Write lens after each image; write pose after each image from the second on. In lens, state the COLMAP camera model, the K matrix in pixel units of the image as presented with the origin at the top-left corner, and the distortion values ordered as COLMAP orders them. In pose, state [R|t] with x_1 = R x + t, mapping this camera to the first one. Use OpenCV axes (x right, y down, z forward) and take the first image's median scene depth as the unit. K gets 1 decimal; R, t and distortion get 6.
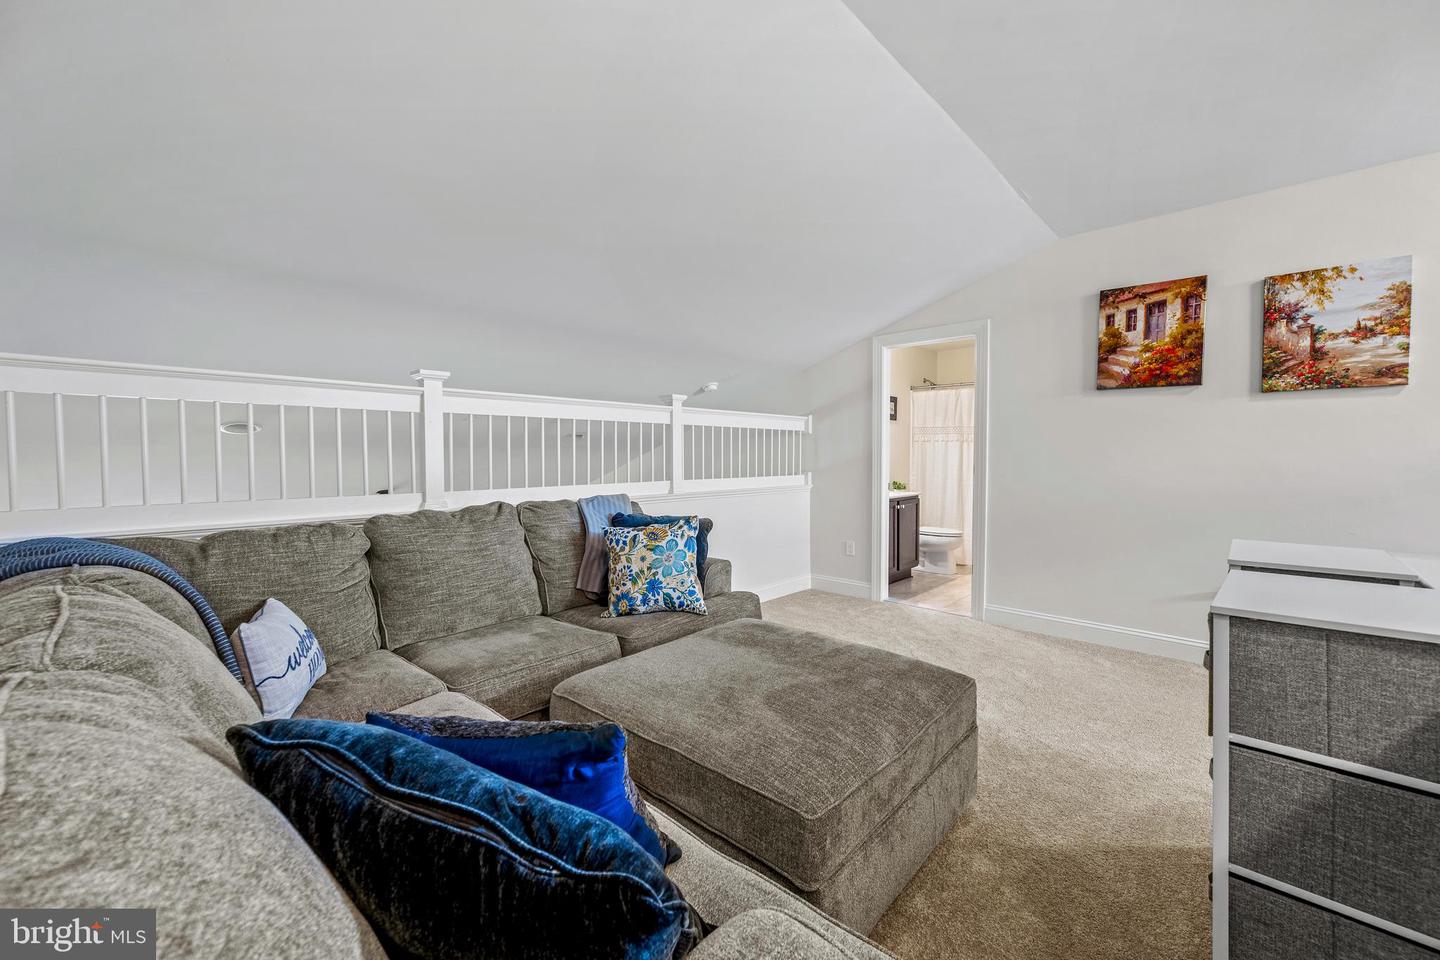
lens RADIAL K [[568.4, 0, 721.4], [0, 568.4, 469.8], [0, 0, 1]] dist [-0.000172, 0.000035]
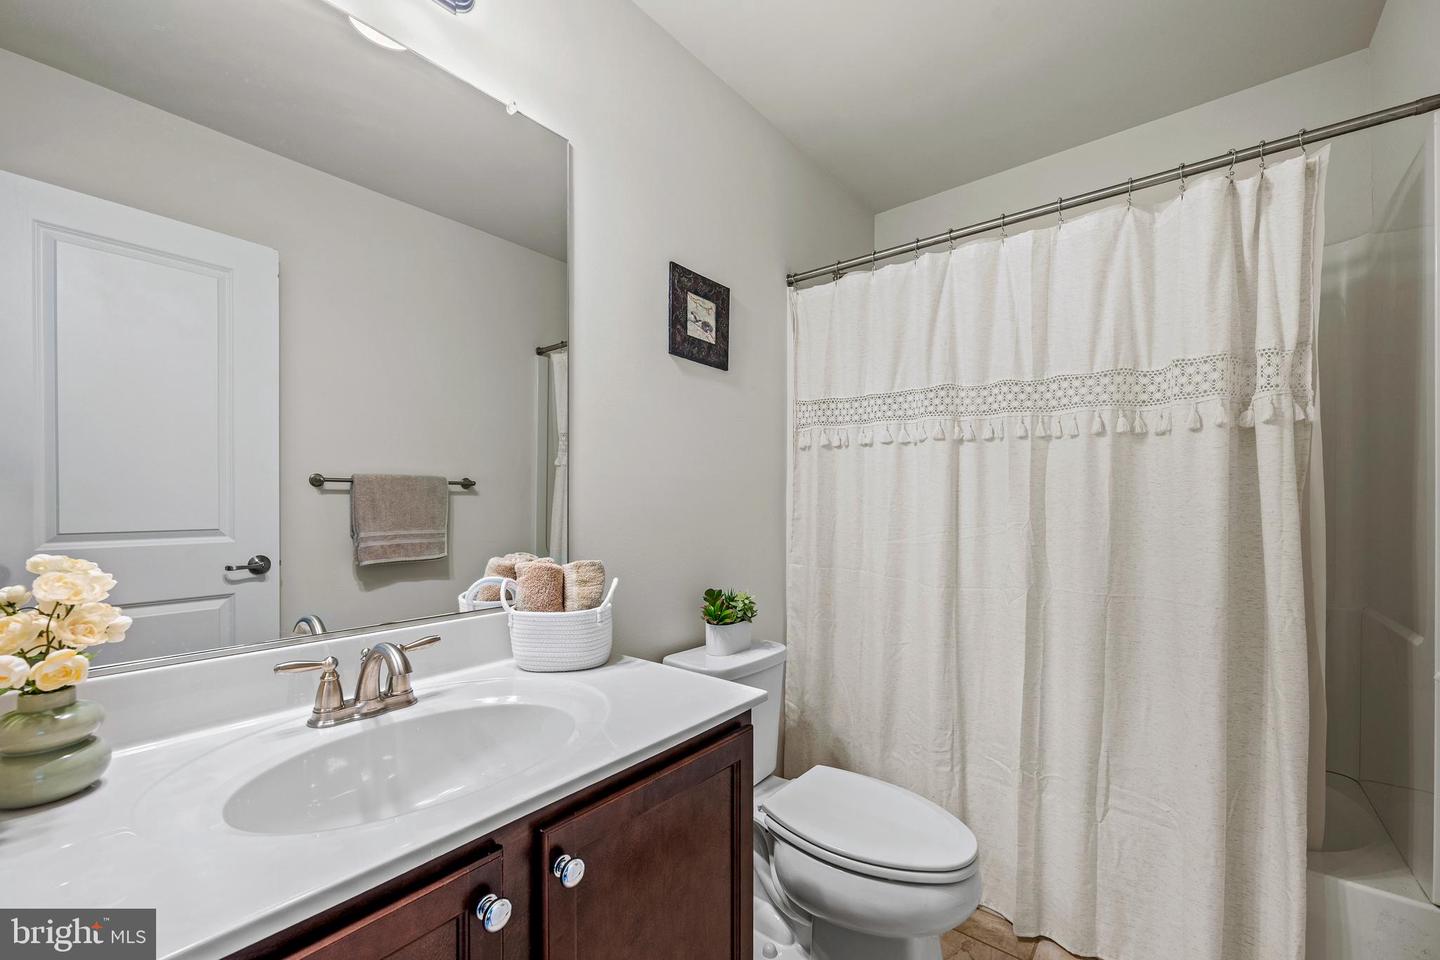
lens RADIAL K [[568.4, 0, 721.1], [0, 568.4, 491.3], [0, 0, 1]] dist [-0.000172, 0.000035]
pose [[0.997298, 0.000870, 0.073453, 0.285496], [0.001318, 0.999557, -0.029730, -0.018313], [-0.073447, 0.029747, 0.996855, 0.723526]]
